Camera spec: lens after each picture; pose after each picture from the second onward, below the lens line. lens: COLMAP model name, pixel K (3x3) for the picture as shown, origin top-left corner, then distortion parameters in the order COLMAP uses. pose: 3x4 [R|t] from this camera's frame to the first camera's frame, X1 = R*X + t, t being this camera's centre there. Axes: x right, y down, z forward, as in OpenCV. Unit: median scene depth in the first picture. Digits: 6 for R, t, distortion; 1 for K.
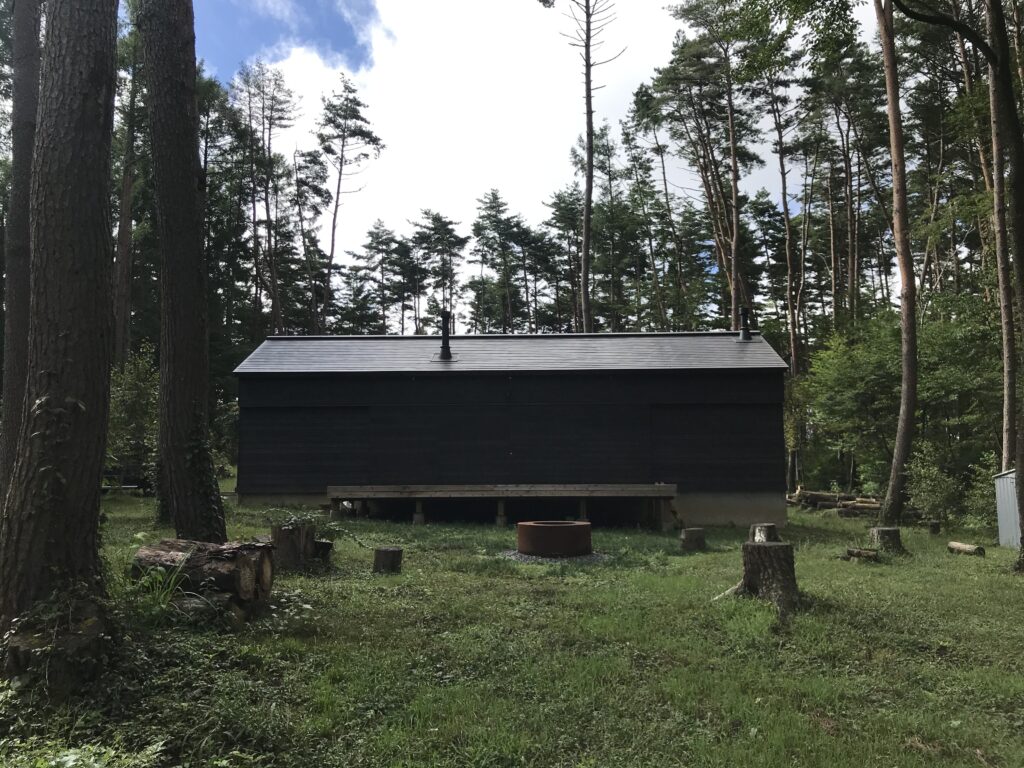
lens RADIAL K [[846.4, 0, 511.9], [0, 846.4, 380.7], [0, 0, 1]] dist [0.000381, -0.011100]
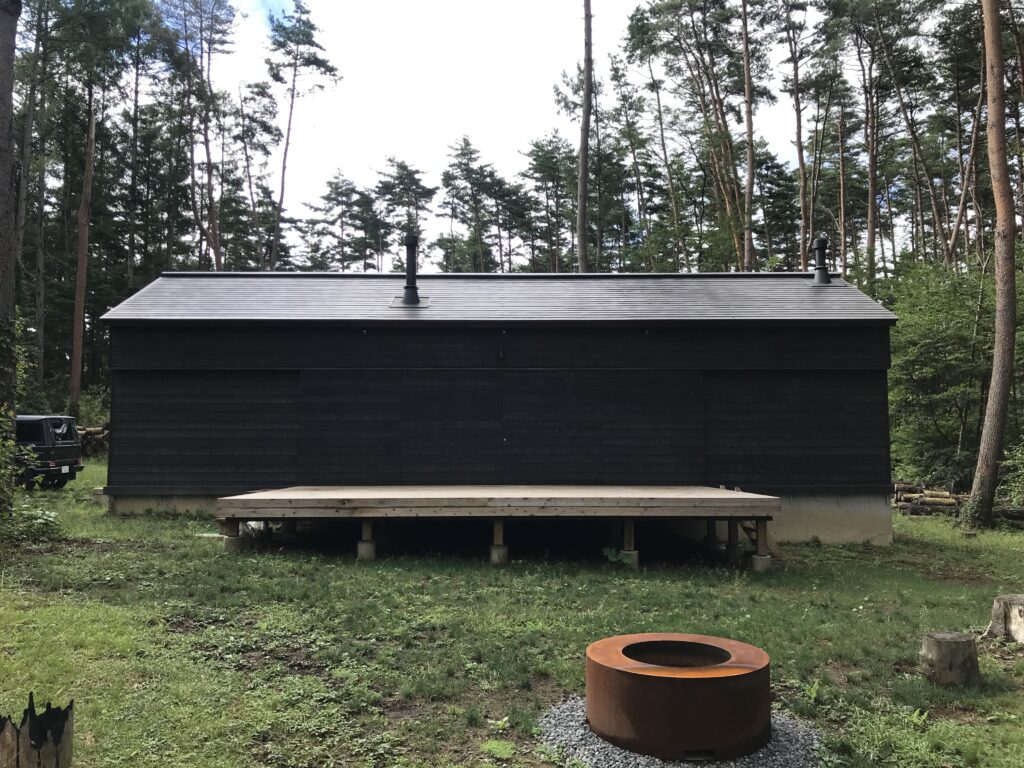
lens RADIAL K [[846.4, 0, 506.4], [0, 846.4, 390.4], [0, 0, 1]] dist [0.000381, -0.011100]
pose [[0.999404, 0.006840, 0.033850, -0.011157], [-0.008477, 0.998790, 0.048447, 0.005657], [-0.033477, -0.048706, 0.998252, 0.144721]]
